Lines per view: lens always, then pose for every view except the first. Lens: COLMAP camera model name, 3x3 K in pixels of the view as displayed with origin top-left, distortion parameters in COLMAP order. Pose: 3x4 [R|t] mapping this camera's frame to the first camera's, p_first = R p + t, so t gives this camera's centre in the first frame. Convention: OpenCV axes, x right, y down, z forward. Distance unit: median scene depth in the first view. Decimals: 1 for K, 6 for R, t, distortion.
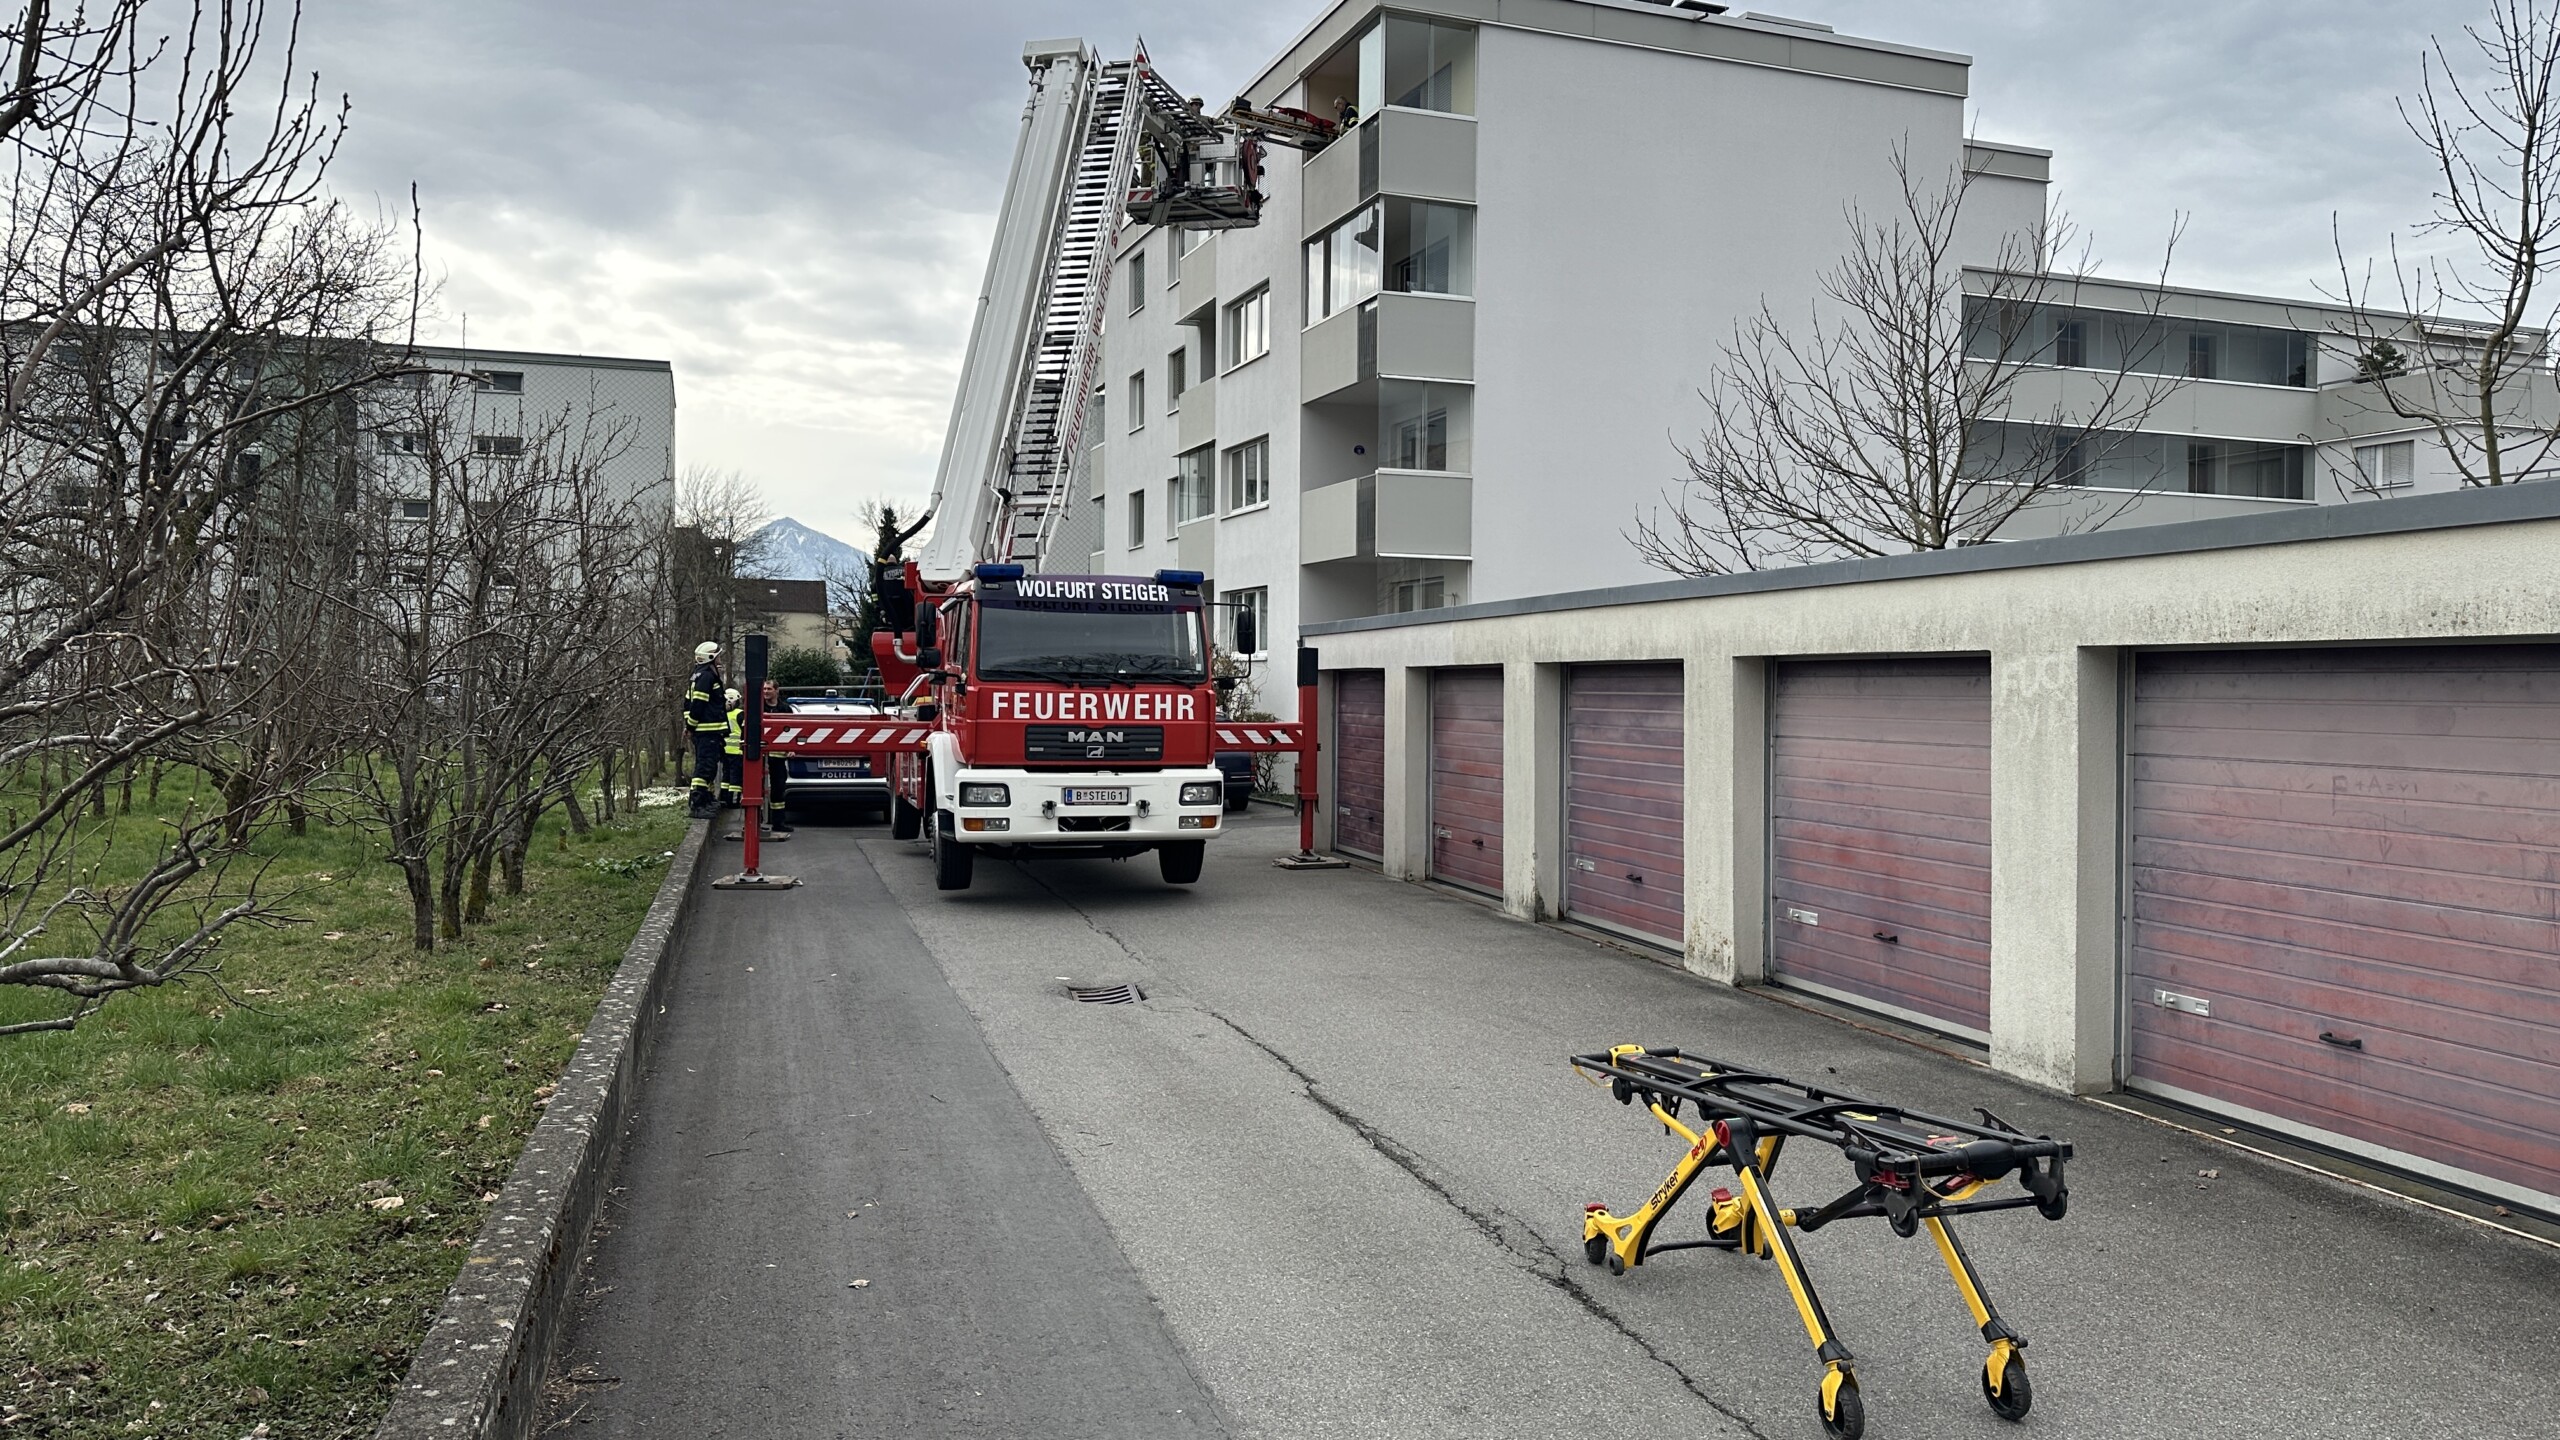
lens RADIAL K [[1615.3, 0, 1281.8], [0, 1615.3, 703.7], [0, 0, 1]] dist [0.060695, -0.000352]
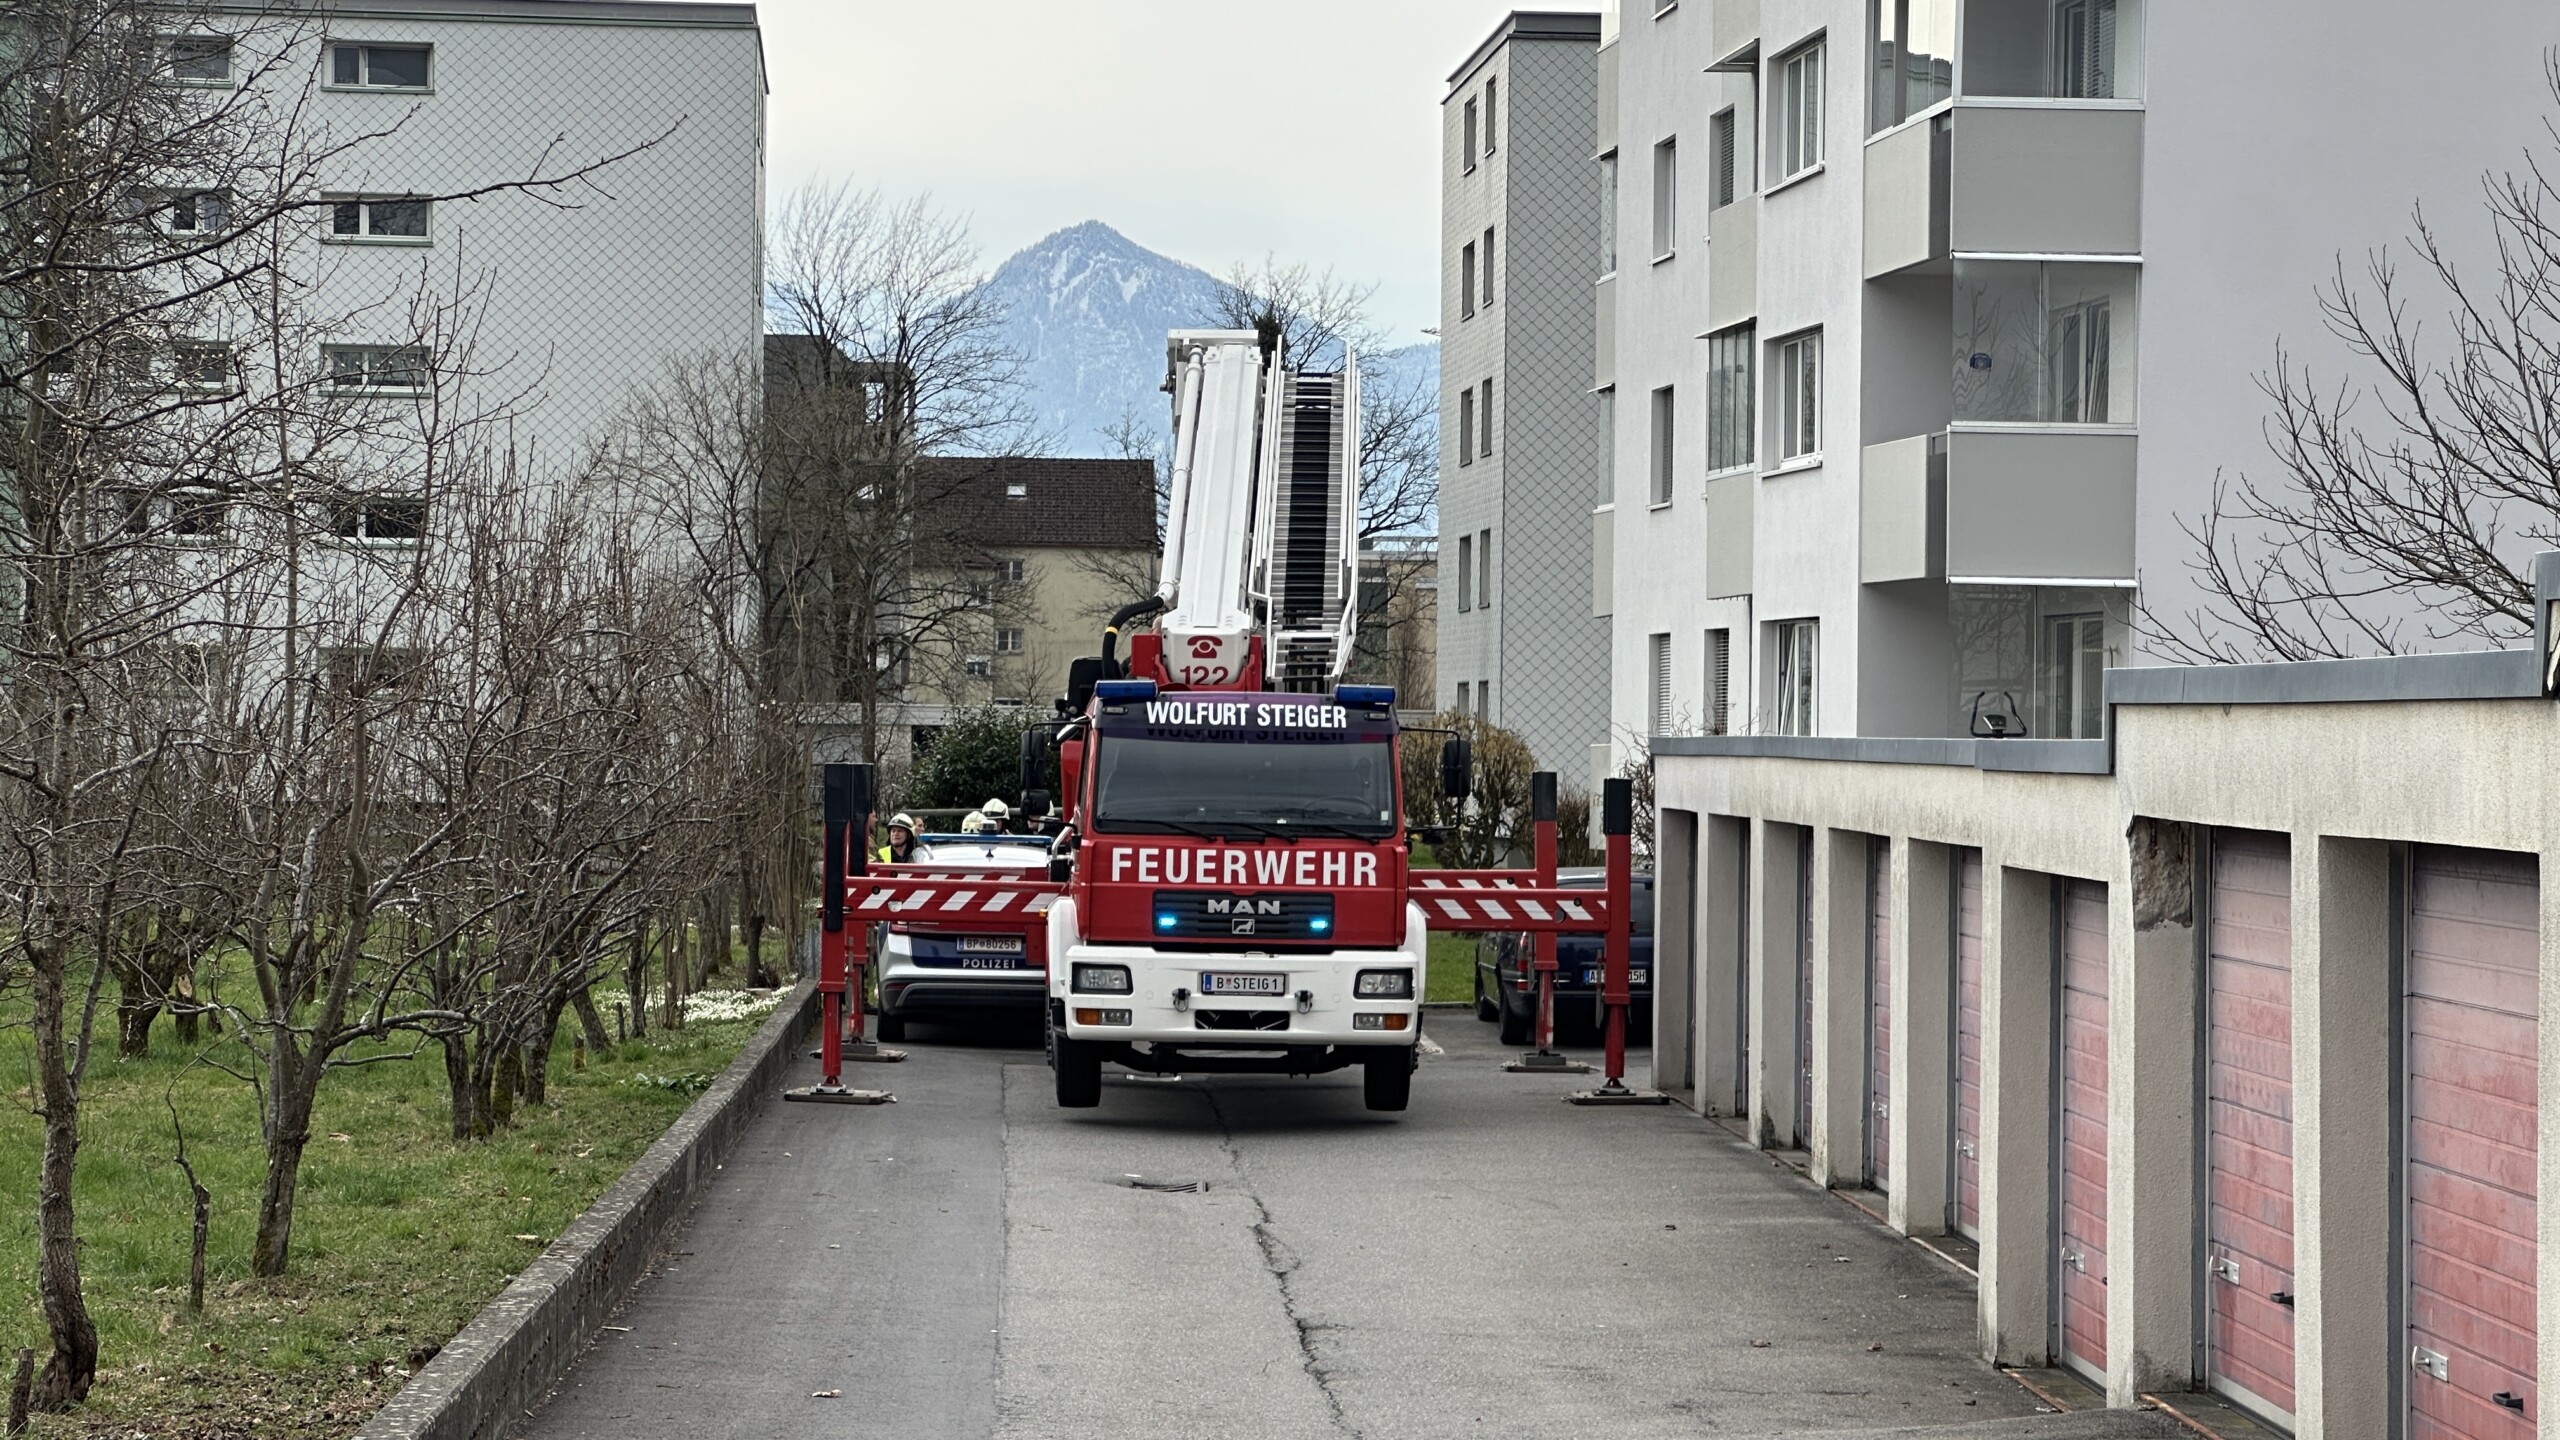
lens RADIAL K [[5878.6, 0, 1283.9], [0, 5878.6, 673.1], [0, 0, 1]] dist [-1.185538, 47.241907]
pose [[0.963830, 0.002085, -0.266511, 0.636139], [-0.007201, 0.999808, -0.018222, -0.039220], [0.266422, 0.019482, 0.963660, -1.655214]]
